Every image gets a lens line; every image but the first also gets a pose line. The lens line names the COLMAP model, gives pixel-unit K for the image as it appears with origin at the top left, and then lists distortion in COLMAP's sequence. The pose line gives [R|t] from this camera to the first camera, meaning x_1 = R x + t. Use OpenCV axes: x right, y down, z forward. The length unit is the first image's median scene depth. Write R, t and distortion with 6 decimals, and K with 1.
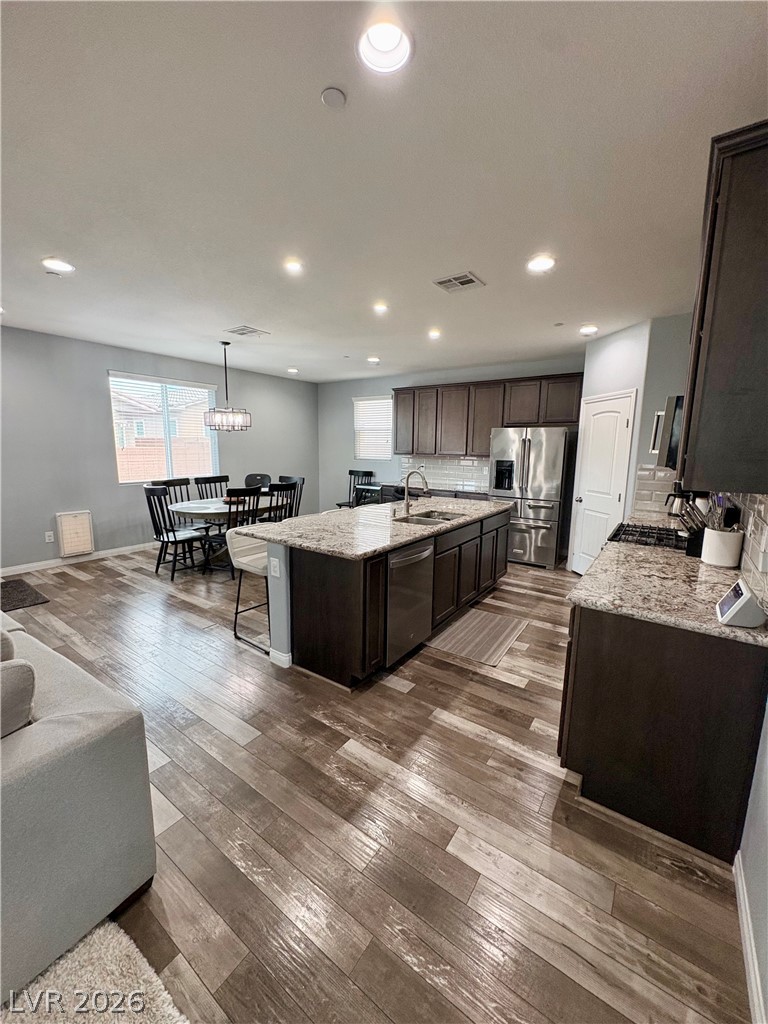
lens RADIAL K [[407.3, 0, 382.9], [0, 407.3, 513.2], [0, 0, 1]] dist [-0.000409, -0.000212]
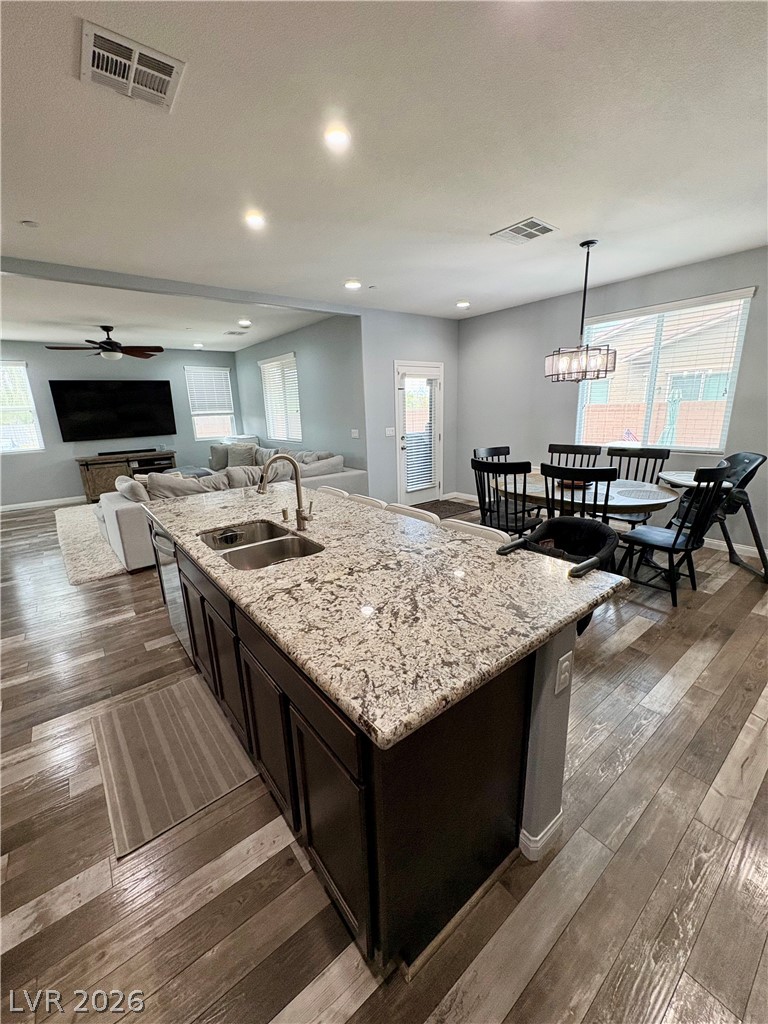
lens RADIAL K [[407.3, 0, 385.1], [0, 407.3, 513.2], [0, 0, 1]] dist [-0.000409, -0.000212]
pose [[-0.281568, 0.233961, -0.930581, 0.386889], [-0.129421, 0.951697, 0.278429, -0.132115], [0.950773, 0.198833, -0.237688, 0.861204]]
